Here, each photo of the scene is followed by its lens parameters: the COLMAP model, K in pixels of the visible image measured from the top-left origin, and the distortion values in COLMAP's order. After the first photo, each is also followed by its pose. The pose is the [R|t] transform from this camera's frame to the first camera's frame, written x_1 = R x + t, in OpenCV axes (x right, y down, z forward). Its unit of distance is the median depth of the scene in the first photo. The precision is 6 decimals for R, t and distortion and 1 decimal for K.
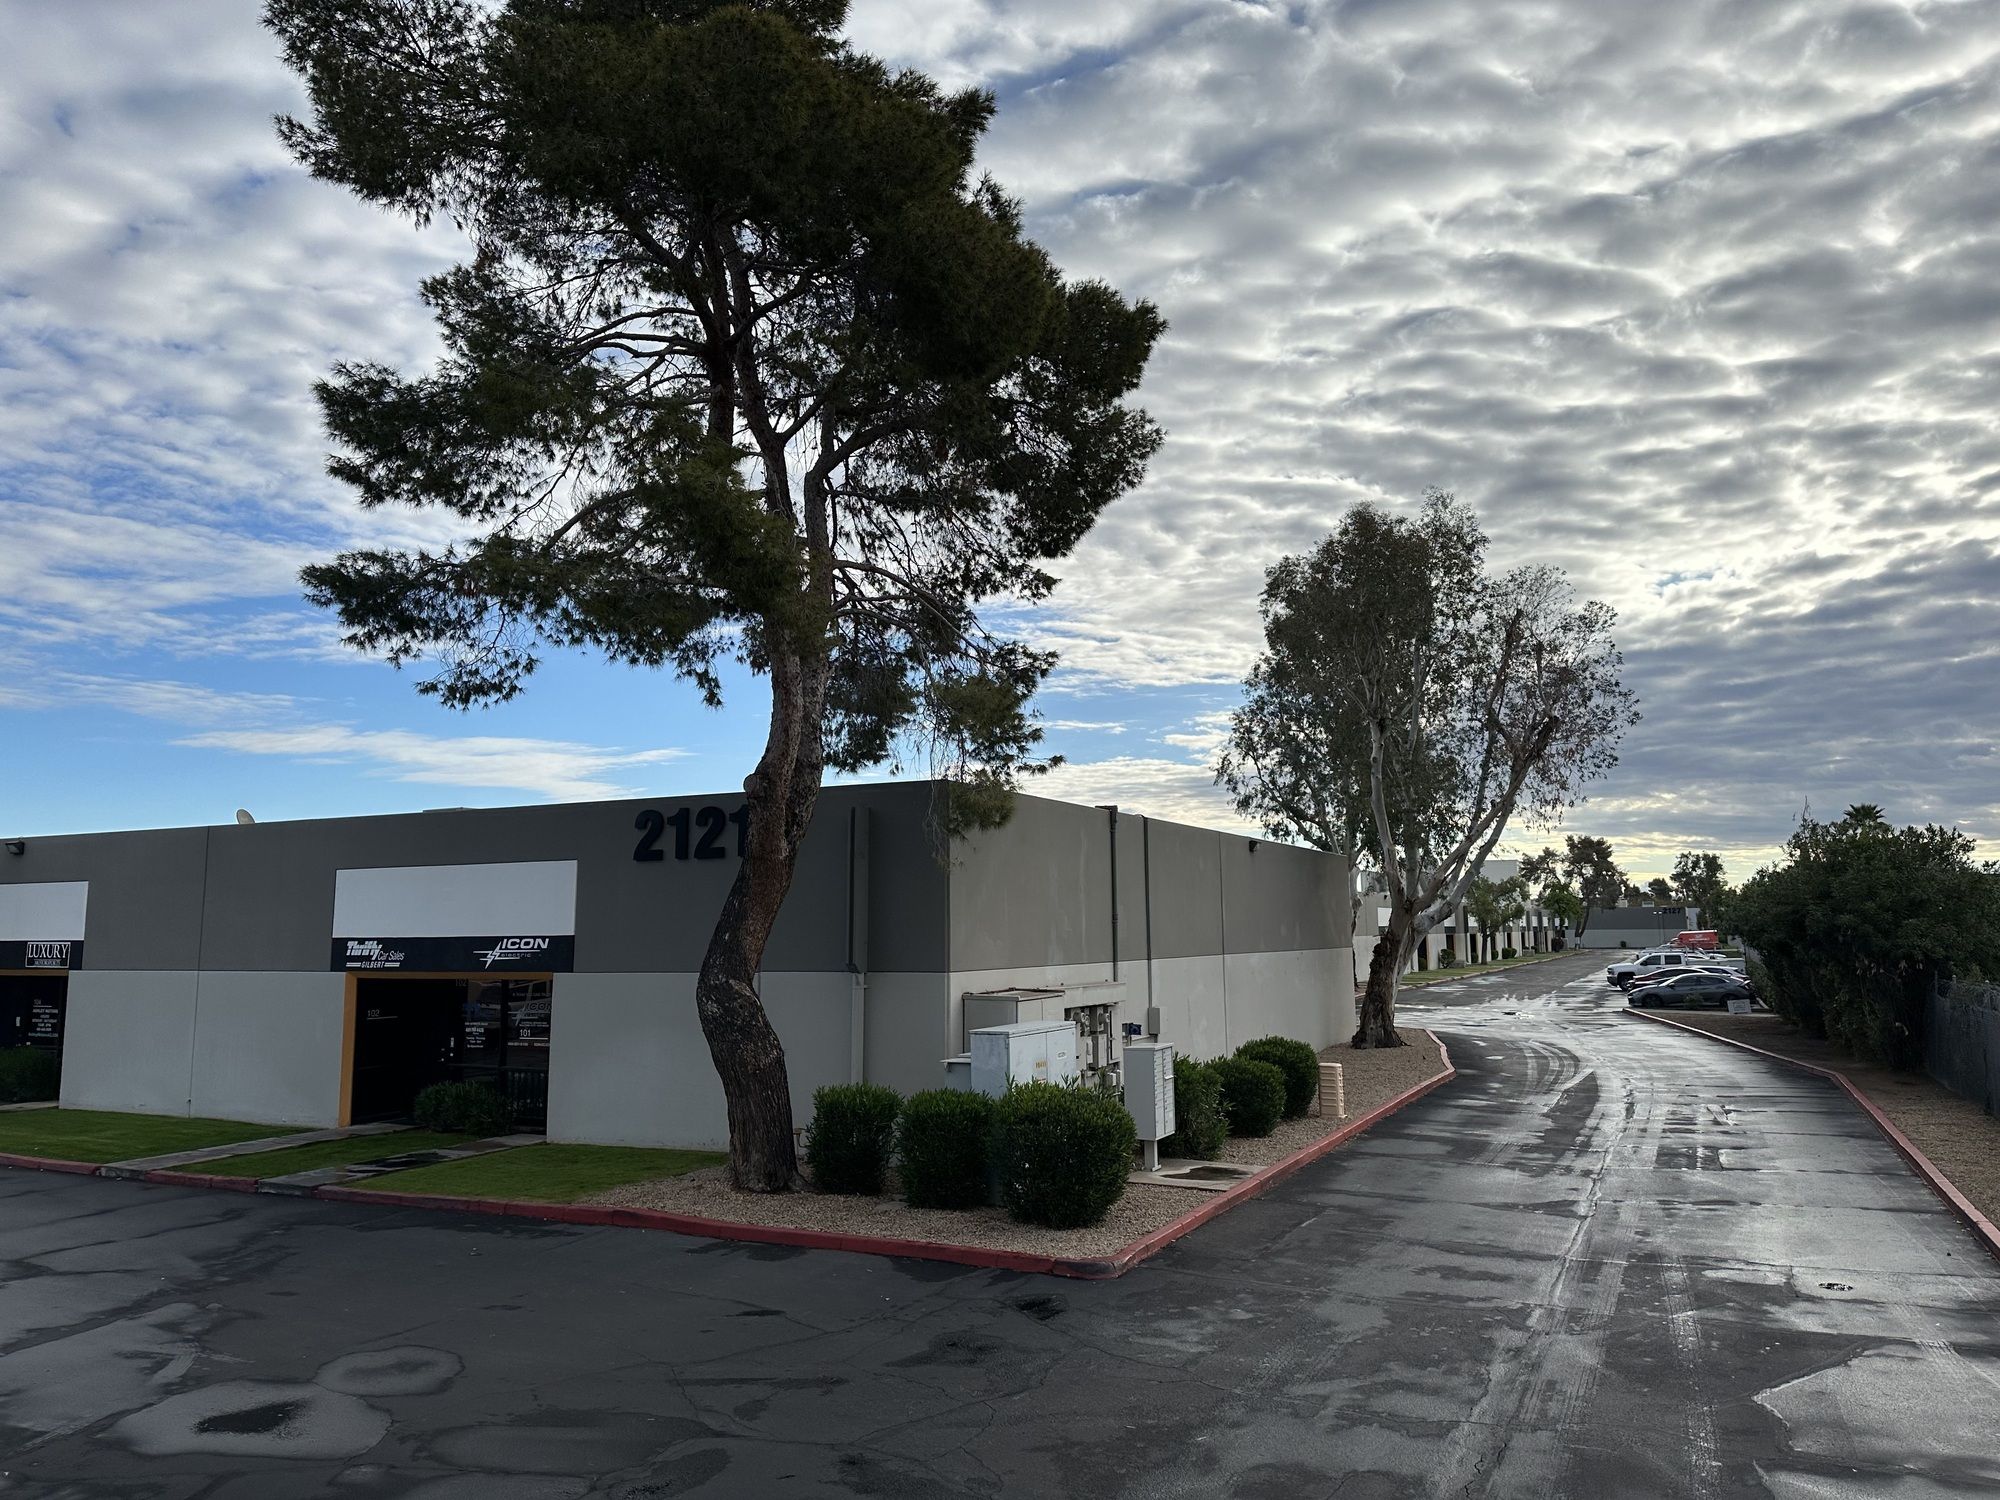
lens RADIAL K [[1414.9, 0, 1008.7], [0, 1414.9, 749.4], [0, 0, 1]] dist [0.079674, -0.101880]
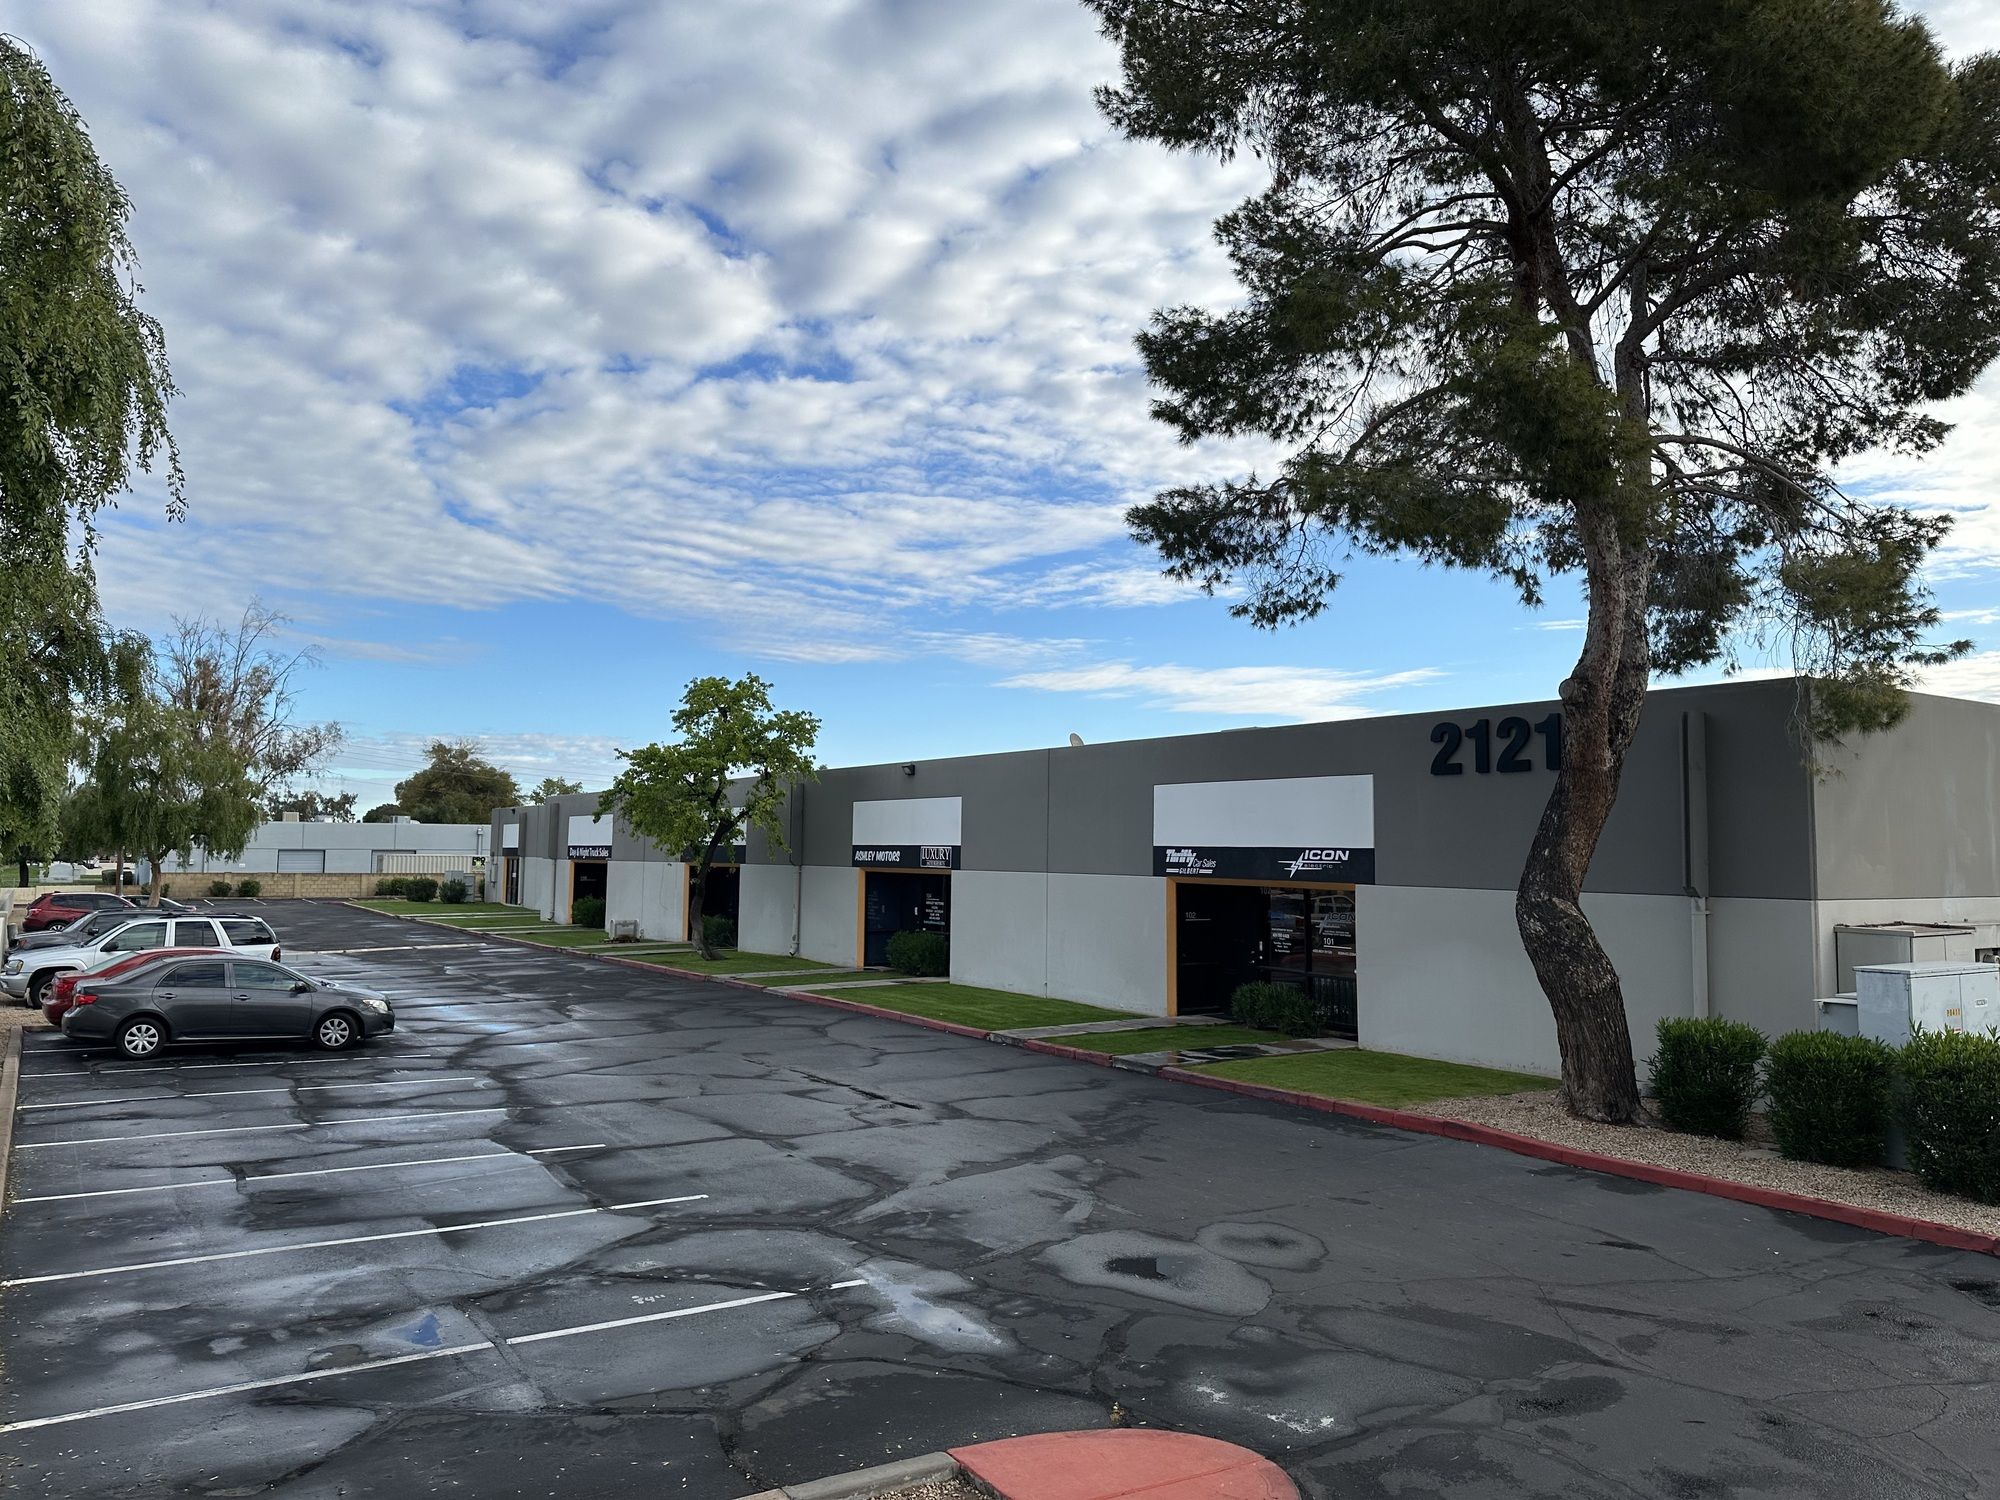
lens RADIAL K [[1409.8, 0, 998.6], [0, 1409.8, 738.8], [0, 0, 1]] dist [0.127432, -0.173432]
pose [[0.864666, -0.023638, -0.501791, -0.030726], [0.047432, 0.998271, 0.034706, 0.005953], [0.500103, -0.053810, 0.864292, -0.001495]]
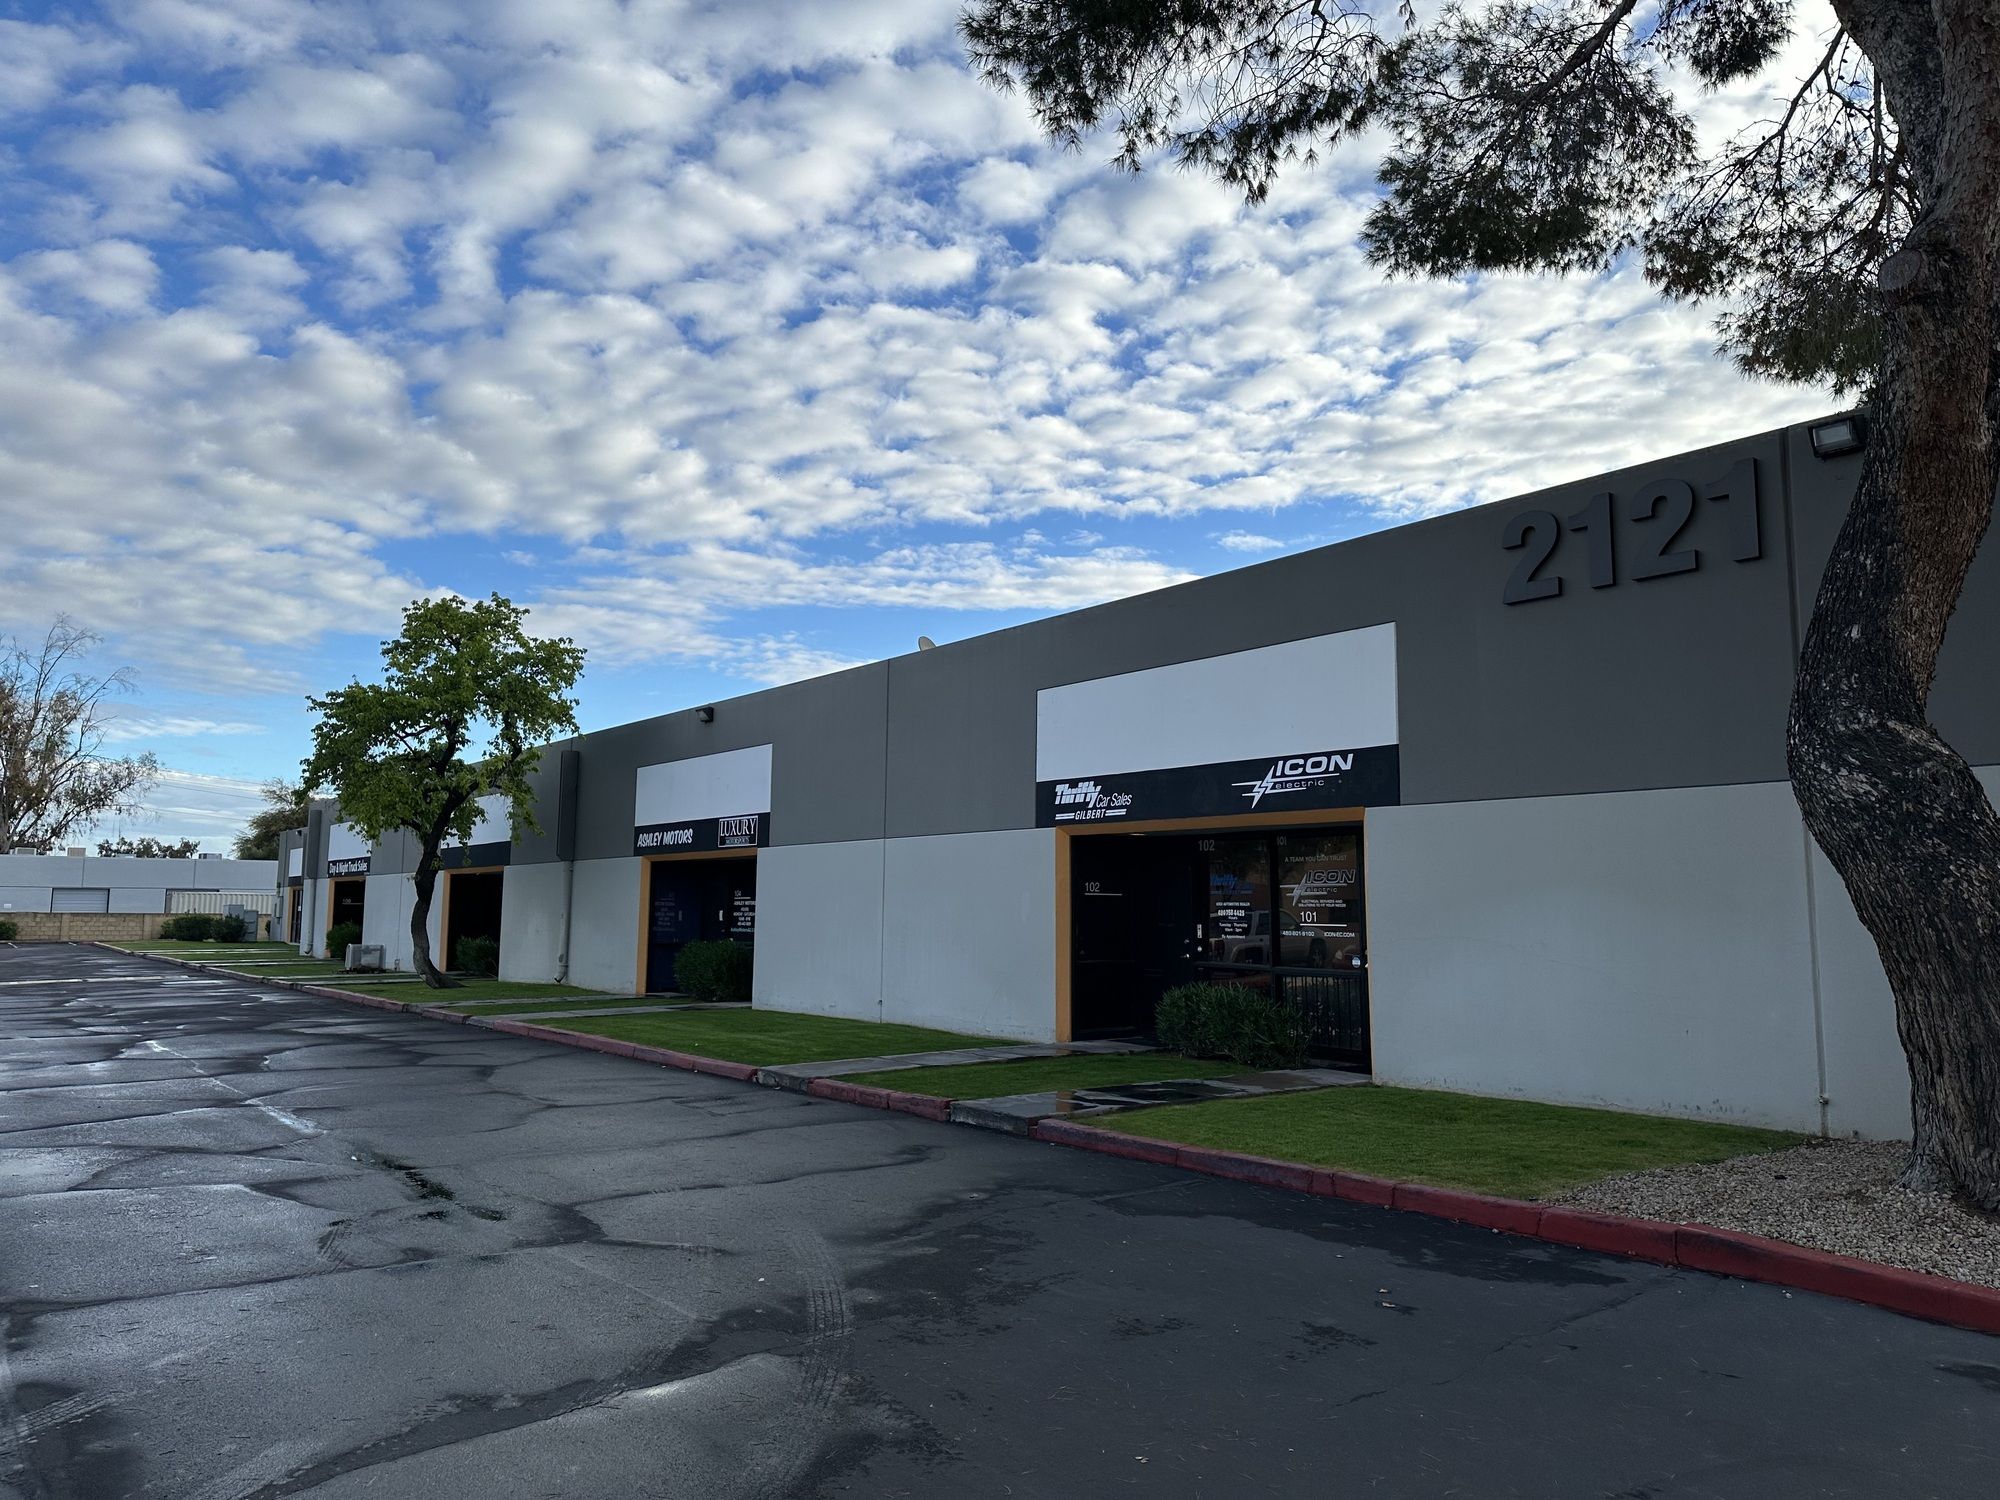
lens RADIAL K [[1414.9, 0, 1008.7], [0, 1414.9, 749.4], [0, 0, 1]] dist [0.079674, -0.101880]
pose [[0.899831, -0.035768, -0.434771, -0.217025], [0.042191, 0.999096, 0.005126, 0.138951], [0.434194, -0.022956, 0.900527, 0.439945]]
